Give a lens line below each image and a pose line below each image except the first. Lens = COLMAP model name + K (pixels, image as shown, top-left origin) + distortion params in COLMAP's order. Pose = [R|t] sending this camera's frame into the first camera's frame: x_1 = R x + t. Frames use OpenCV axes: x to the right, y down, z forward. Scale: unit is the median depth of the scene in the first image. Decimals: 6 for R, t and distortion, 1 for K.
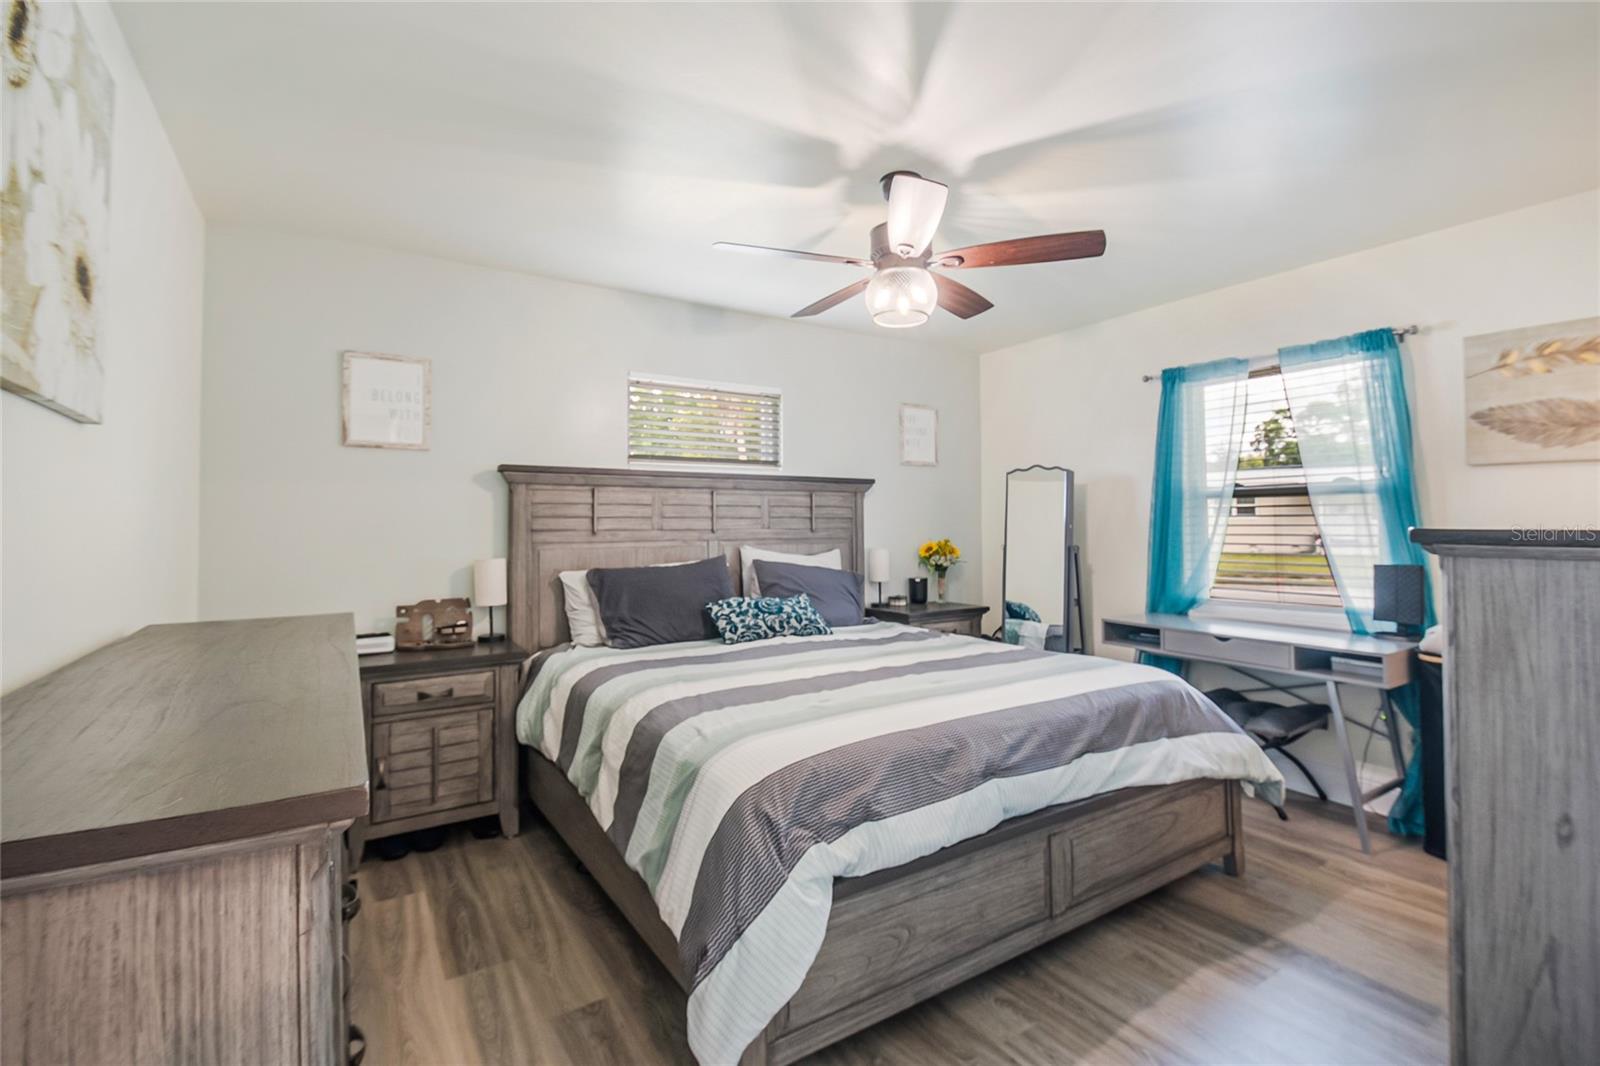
lens RADIAL K [[703.7, 0, 820.3], [0, 703.7, 511.7], [0, 0, 1]] dist [0.006587, -0.014020]
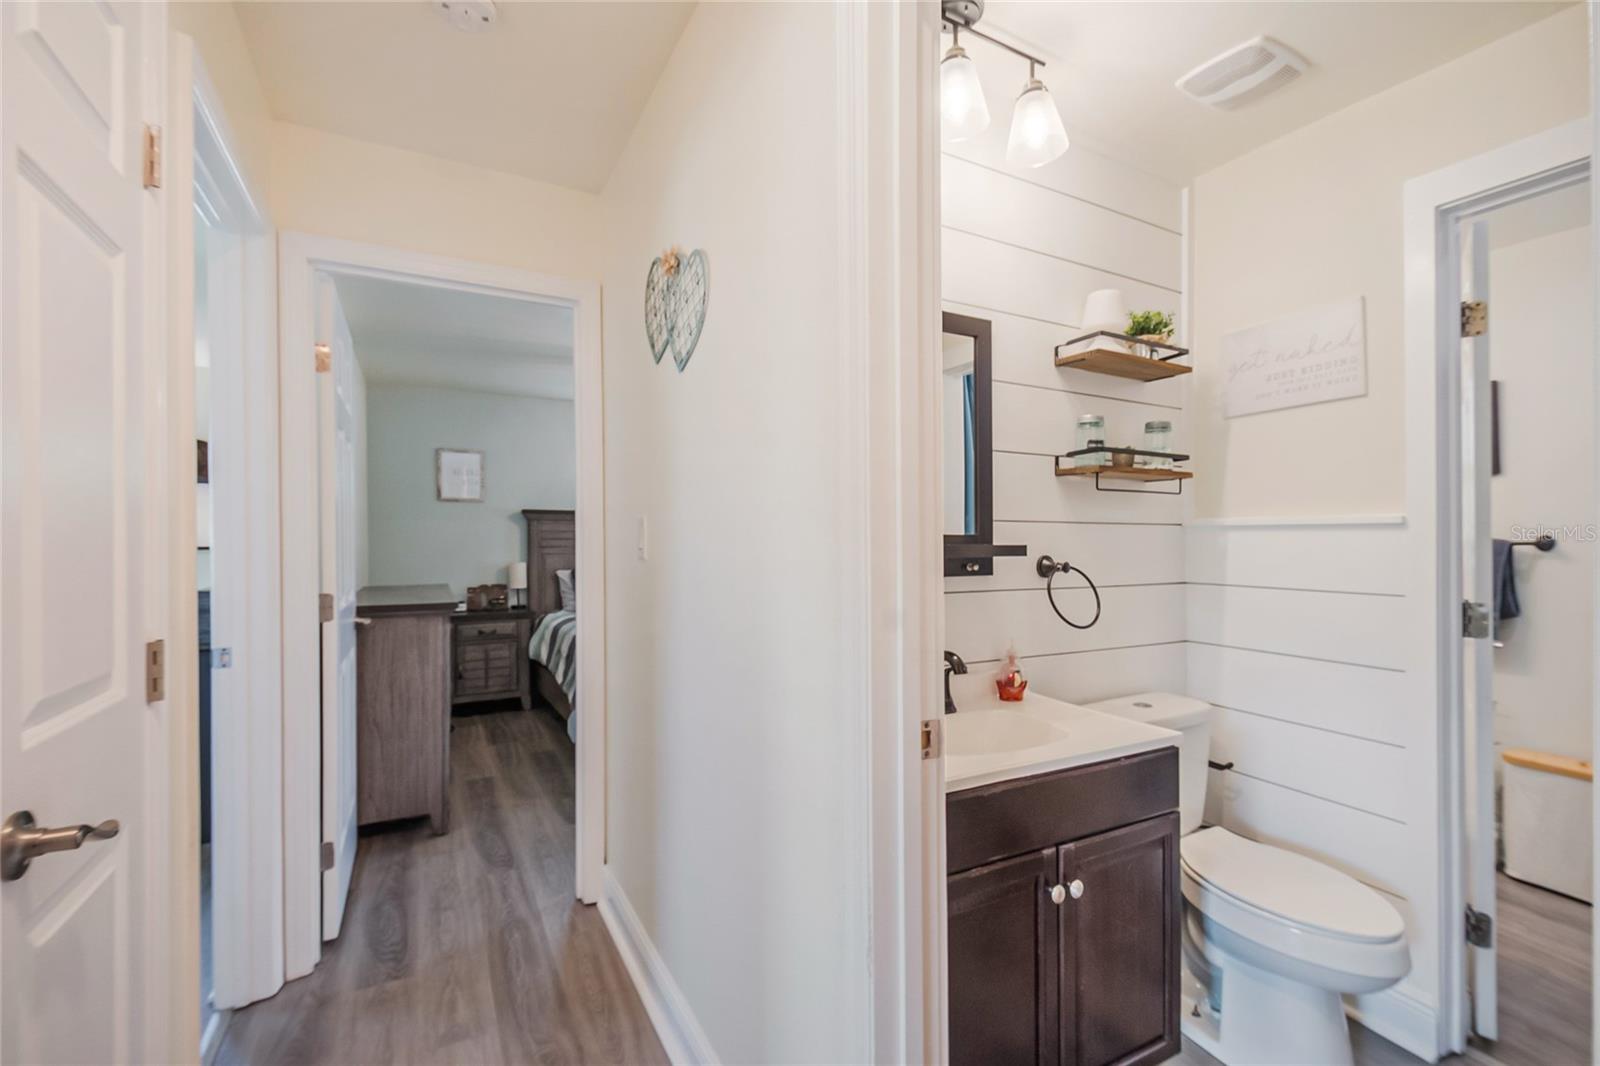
lens RADIAL K [[703.7, 0, 824.3], [0, 703.7, 550.4], [0, 0, 1]] dist [0.006587, -0.014020]
pose [[0.996795, 0.007360, -0.079661, 0.448811], [-0.004419, 0.999304, 0.037036, -0.033449], [0.079878, -0.036565, 0.996134, -0.715891]]
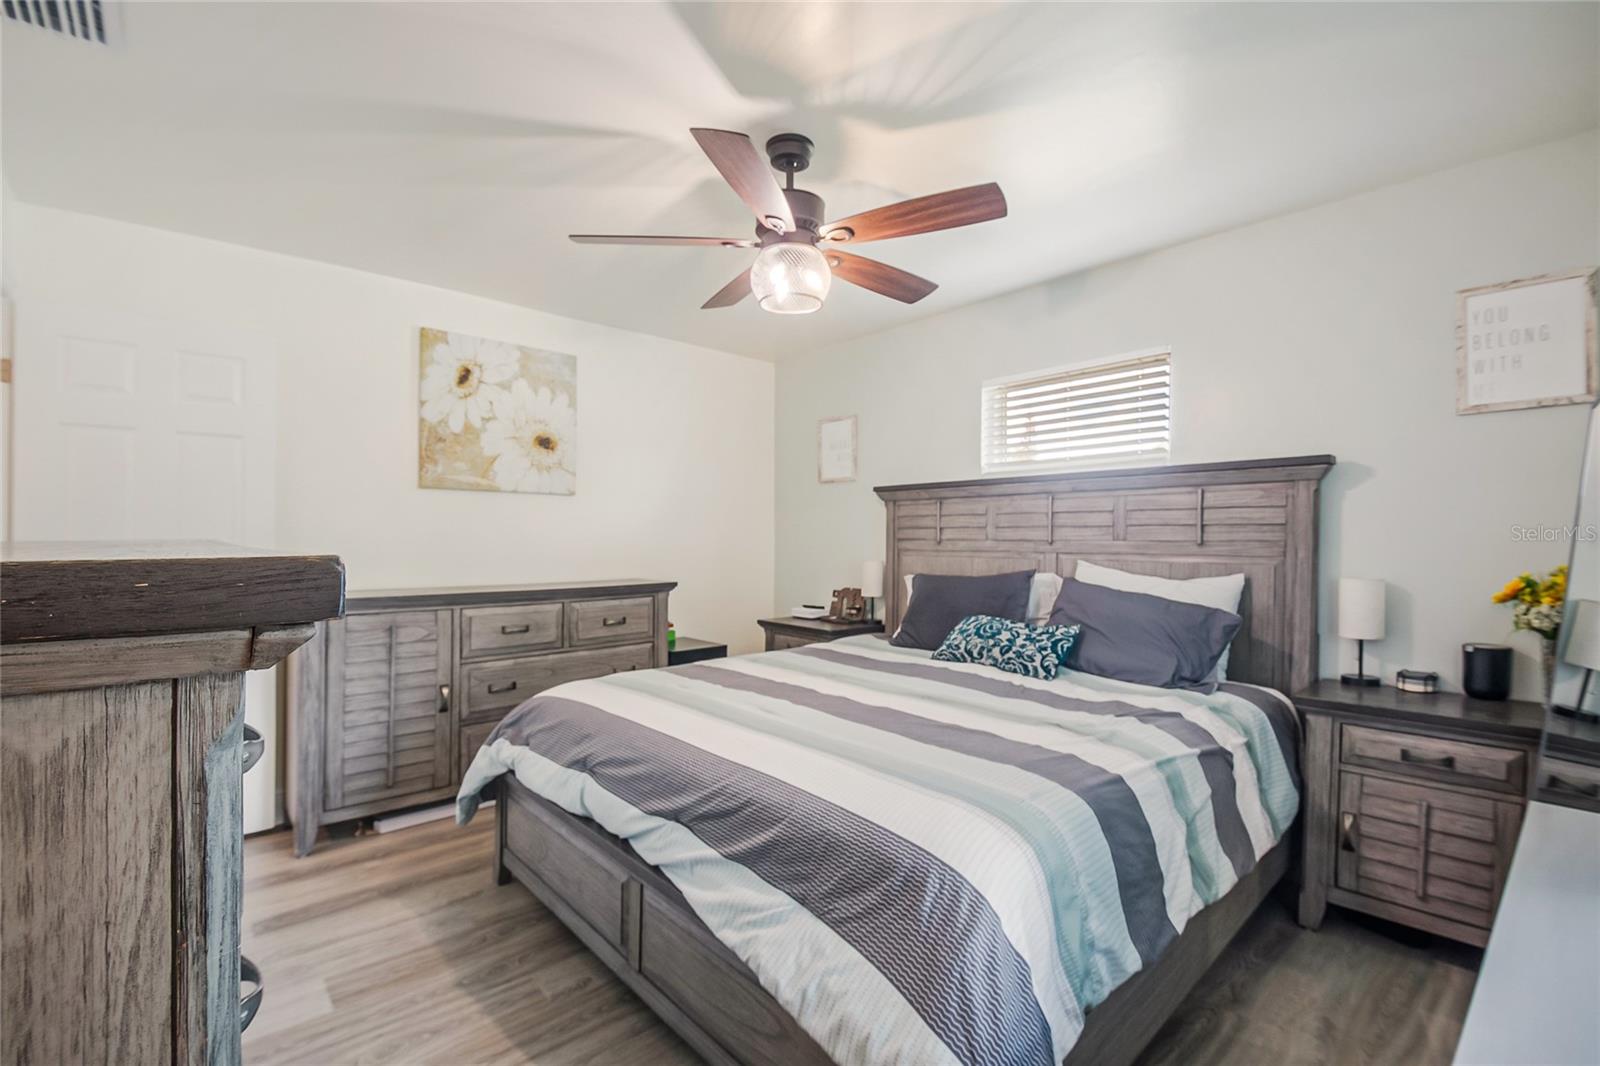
lens RADIAL K [[703.7, 0, 802.5], [0, 703.7, 541.4], [0, 0, 1]] dist [0.006587, -0.014020]
pose [[0.155843, 0.009828, -0.987733, 0.785661], [0.016828, 0.999779, 0.012603, 0.012699], [0.987638, -0.018586, 0.155643, 0.678637]]
